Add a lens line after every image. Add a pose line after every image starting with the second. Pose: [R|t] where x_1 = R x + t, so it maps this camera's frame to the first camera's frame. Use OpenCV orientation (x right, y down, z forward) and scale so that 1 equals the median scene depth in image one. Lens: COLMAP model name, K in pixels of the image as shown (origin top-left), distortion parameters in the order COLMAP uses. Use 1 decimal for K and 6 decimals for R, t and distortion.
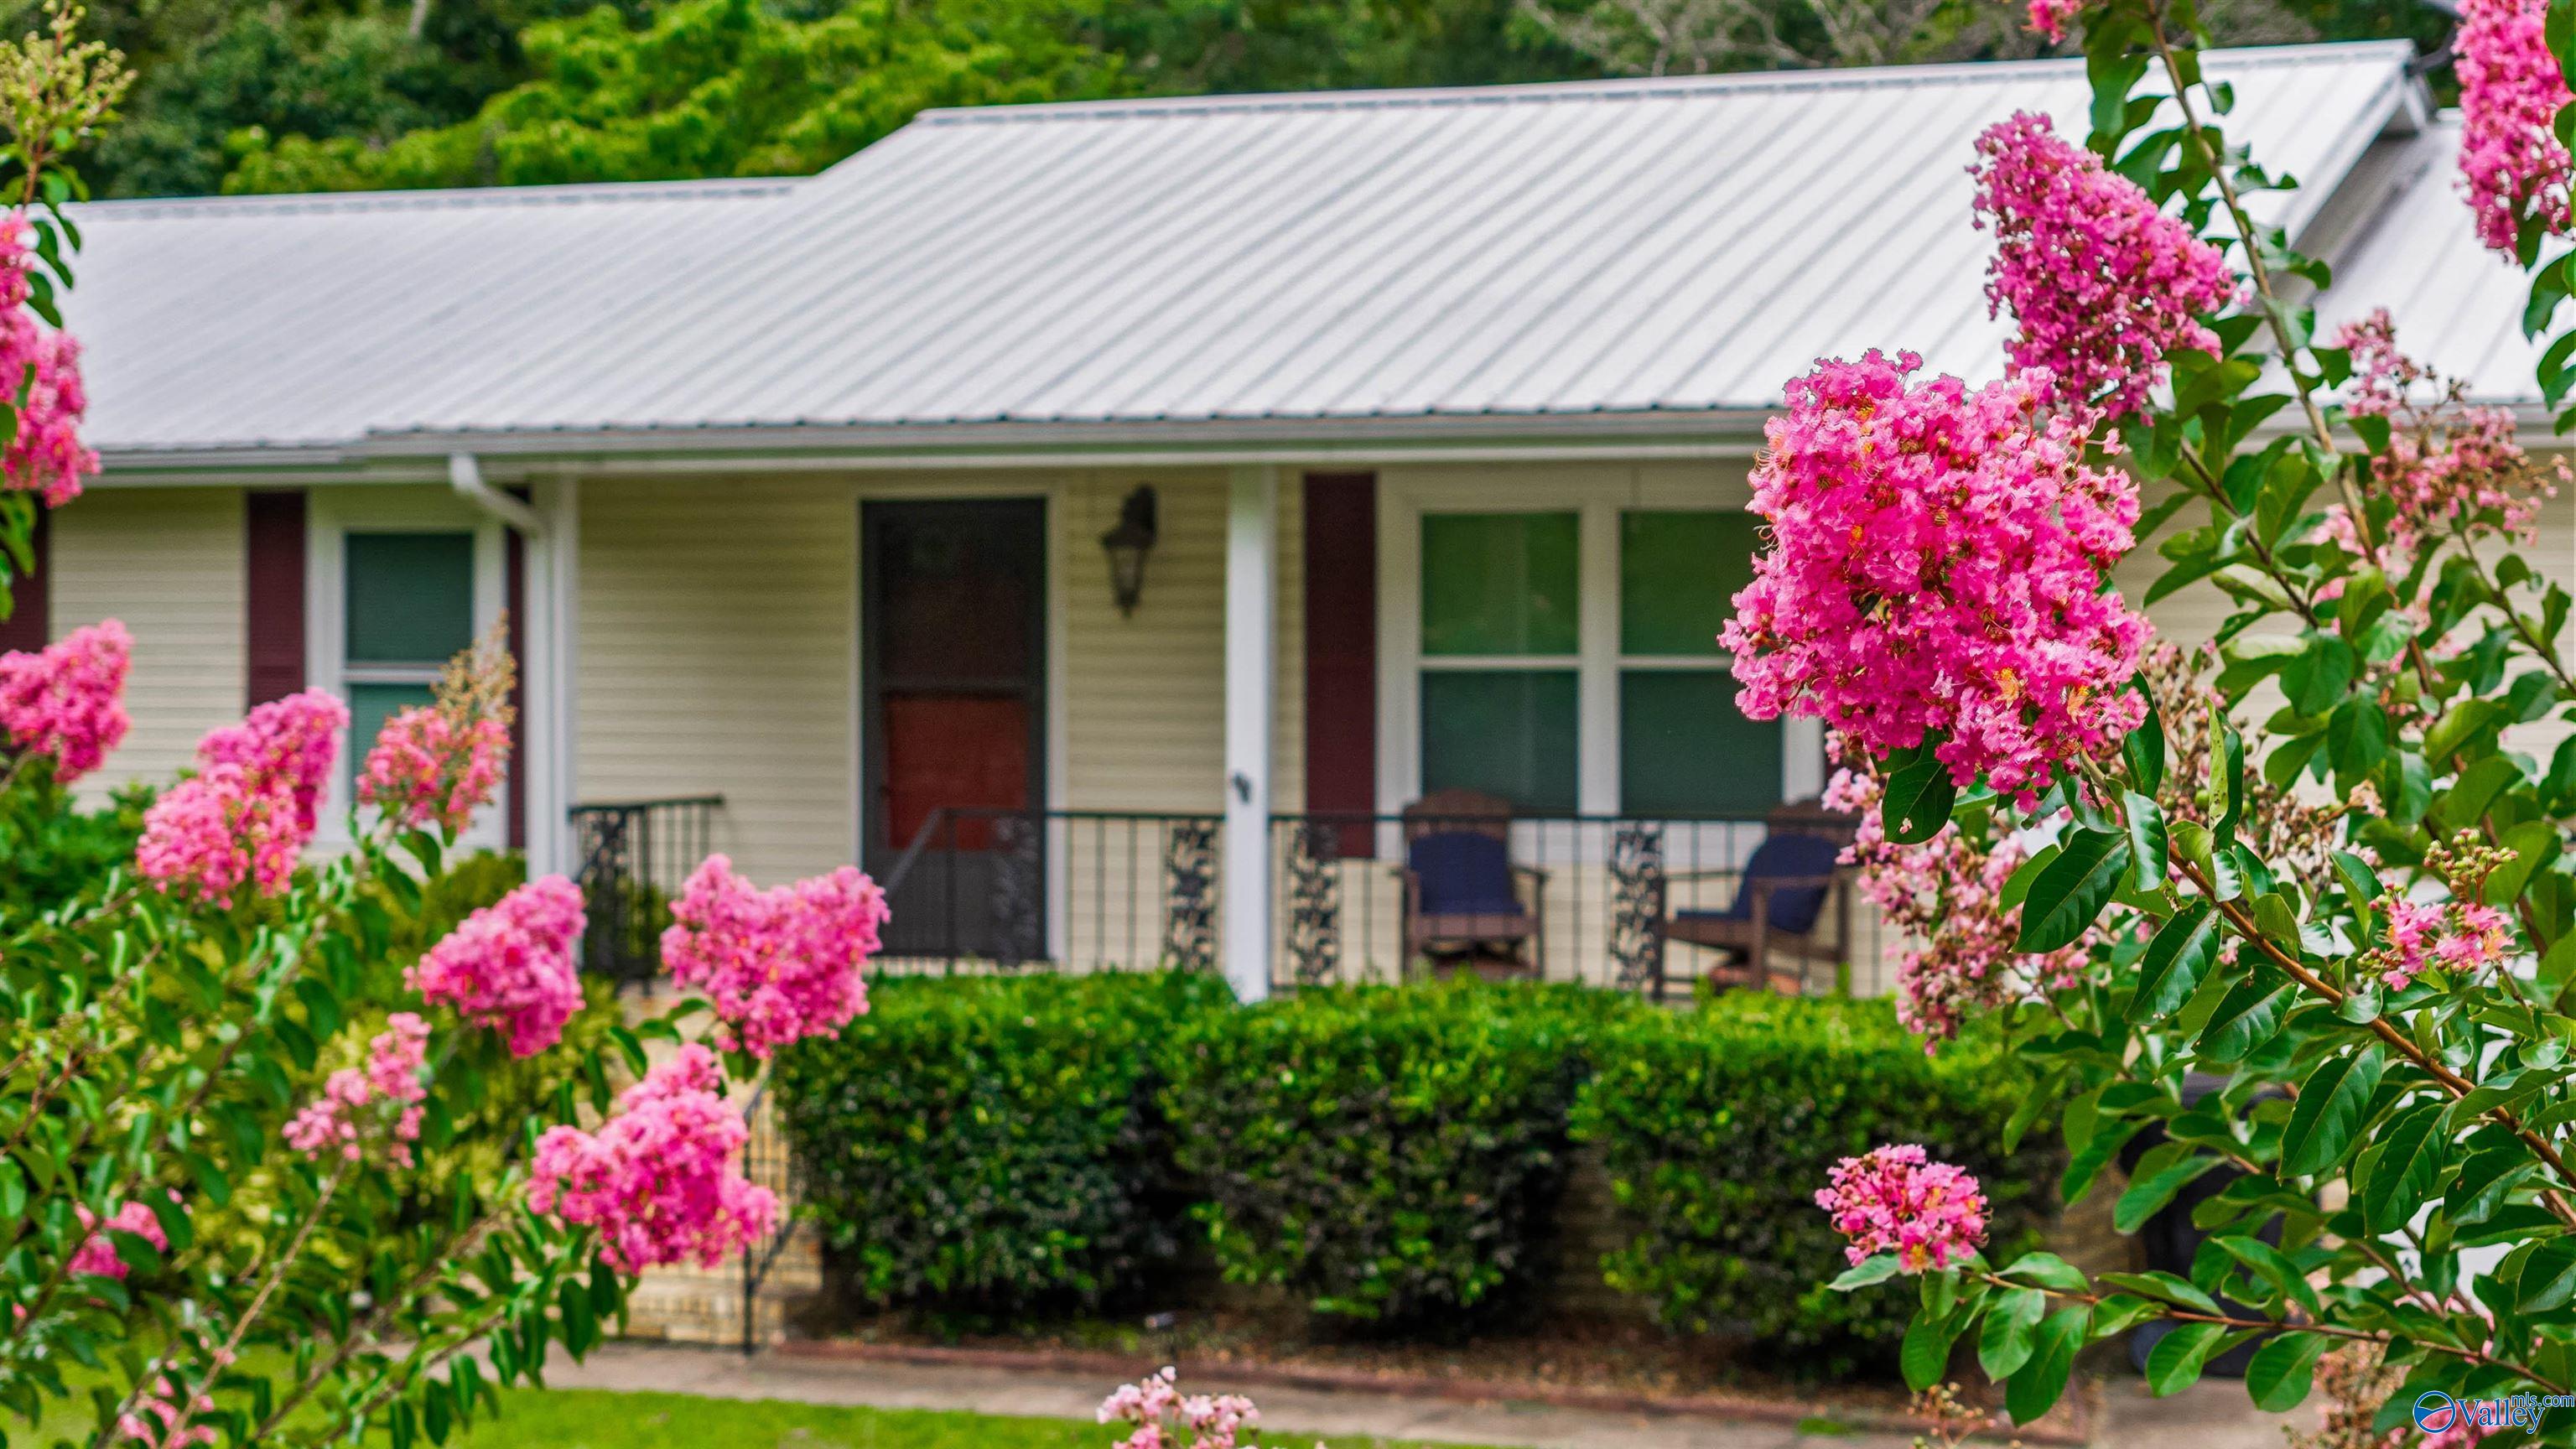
lens RADIAL K [[5151.0, 0, 1333.9], [0, 5151.0, 800.7], [0, 0, 1]] dist [-0.034250, -0.340047]
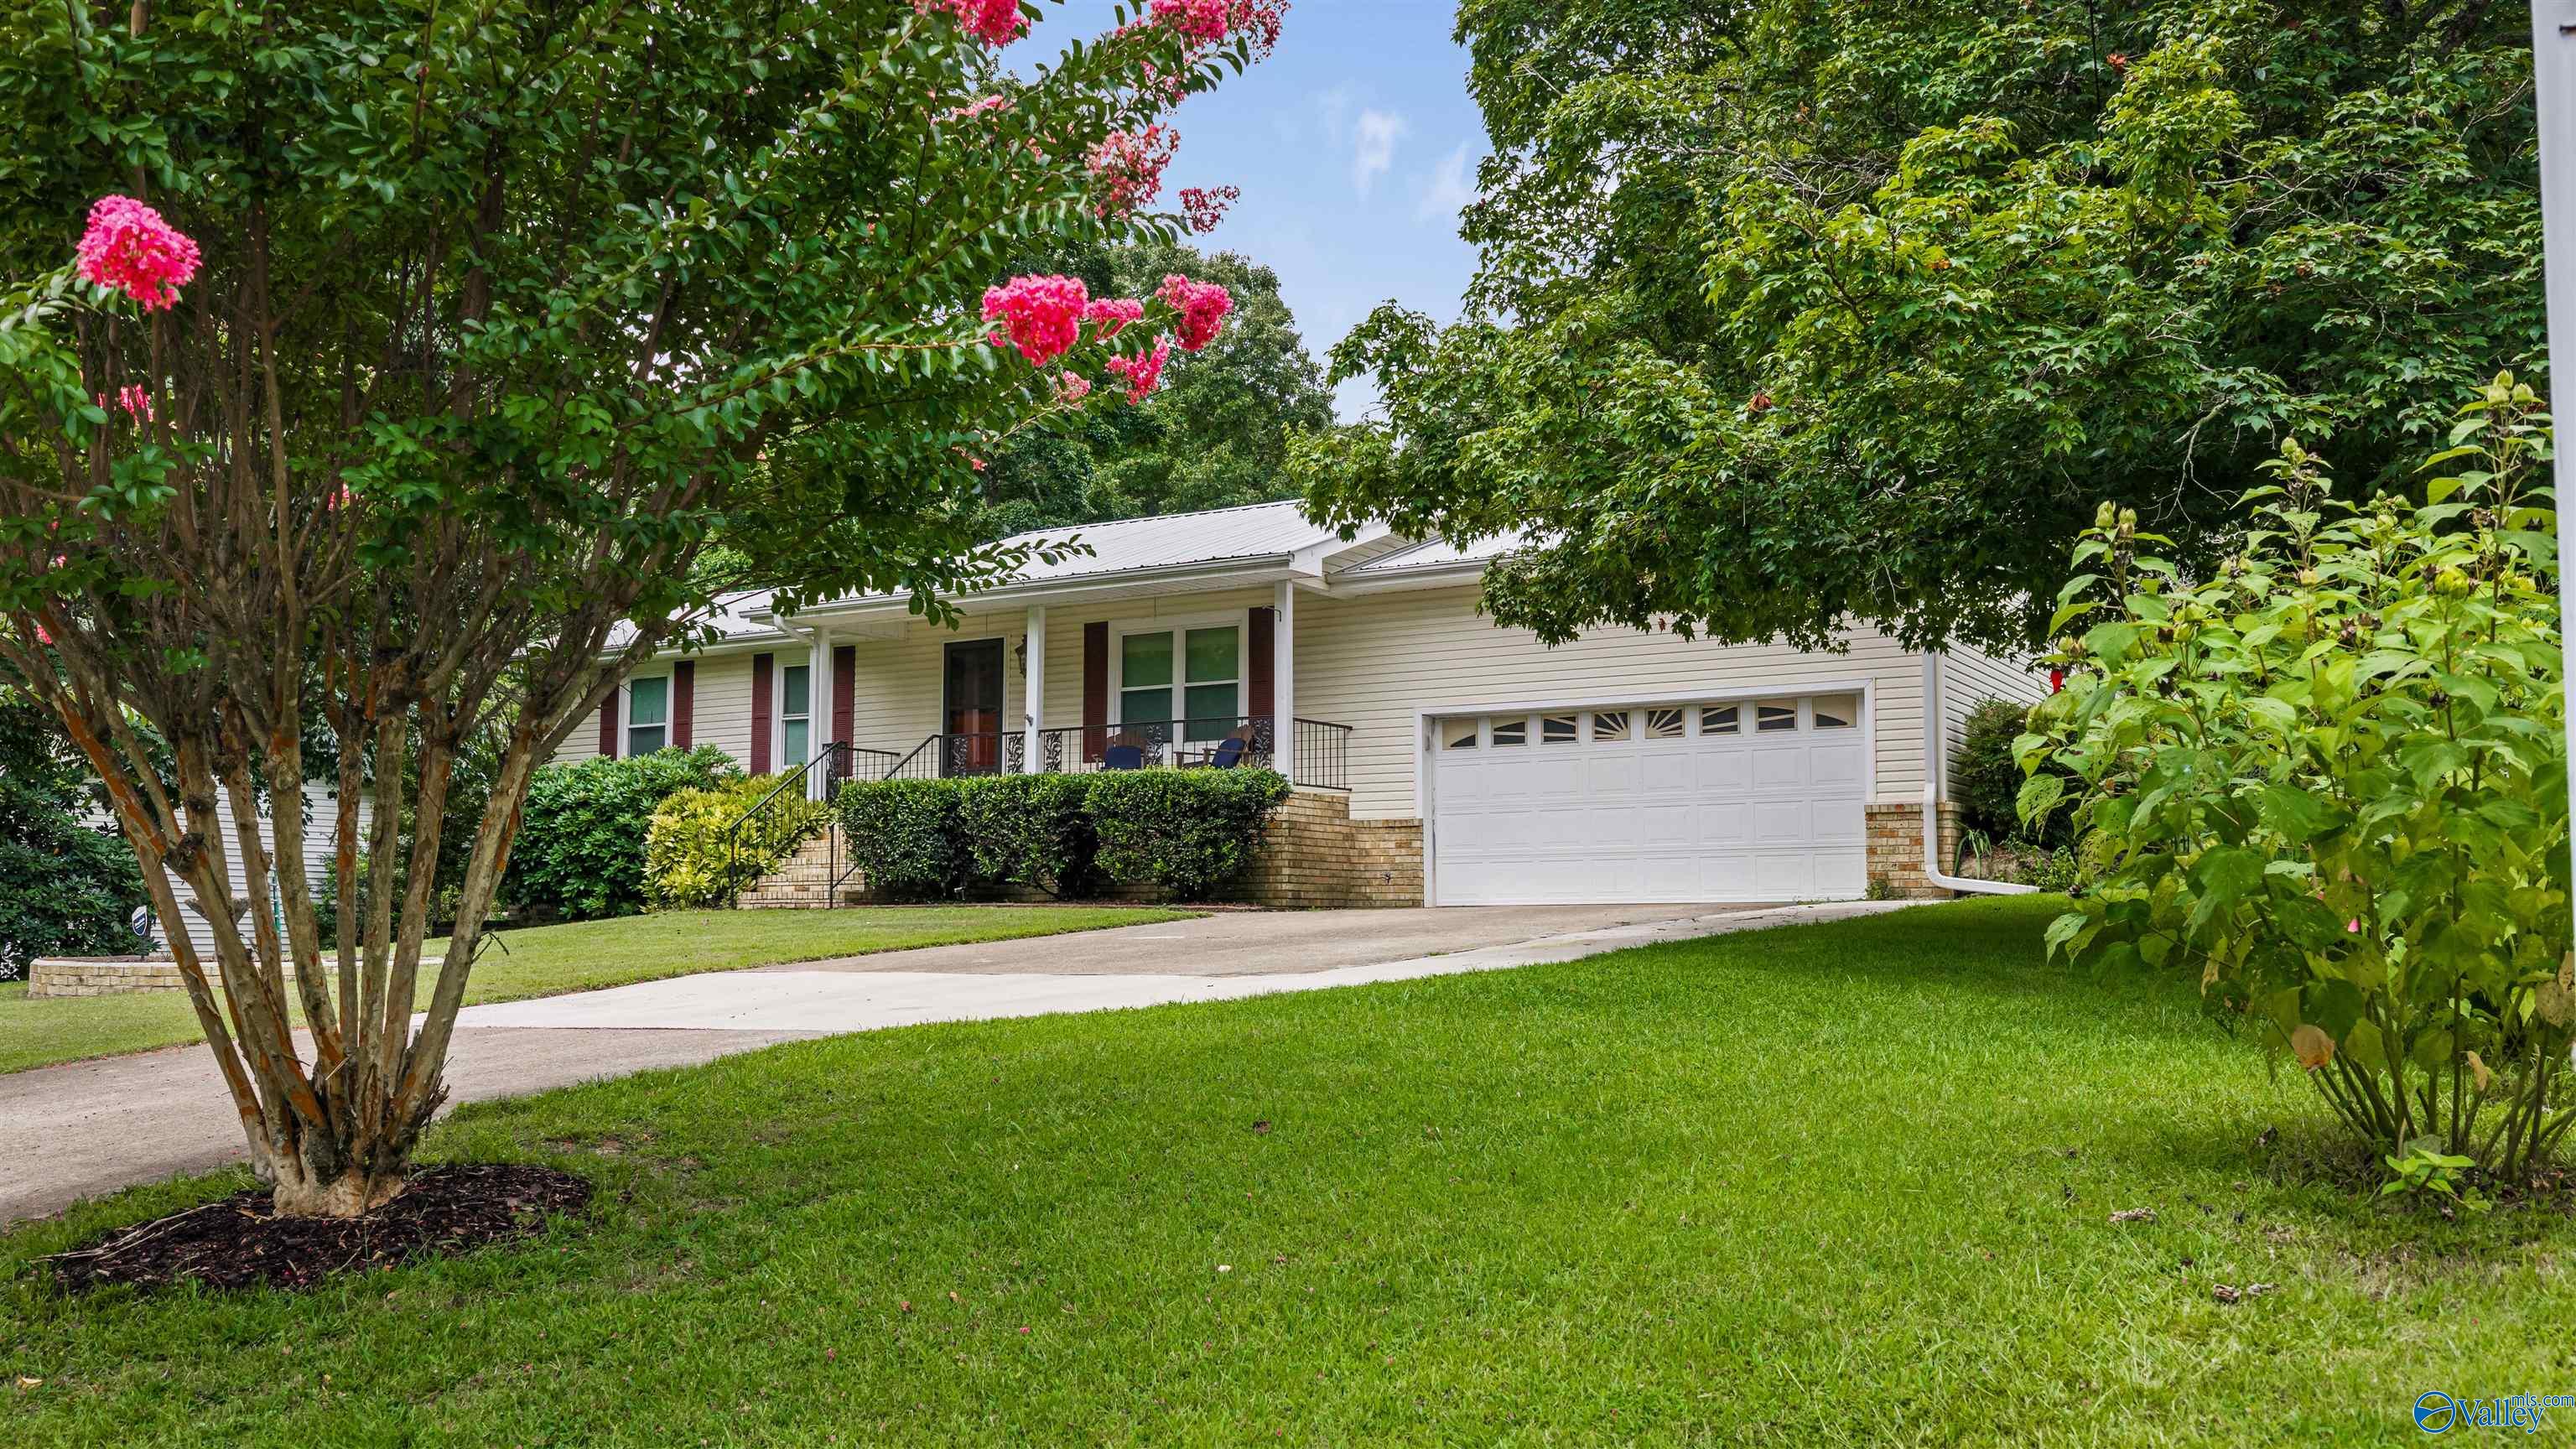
lens RADIAL K [[2115.0, 0, 1288.0], [0, 2115.0, 724.5], [0, 0, 1]] dist [0.024636, -0.061767]
pose [[0.988877, -0.014082, -0.148066, 0.297029], [-0.005358, 0.991489, -0.130077, 0.151578], [0.148638, 0.129423, 0.980386, -0.108896]]
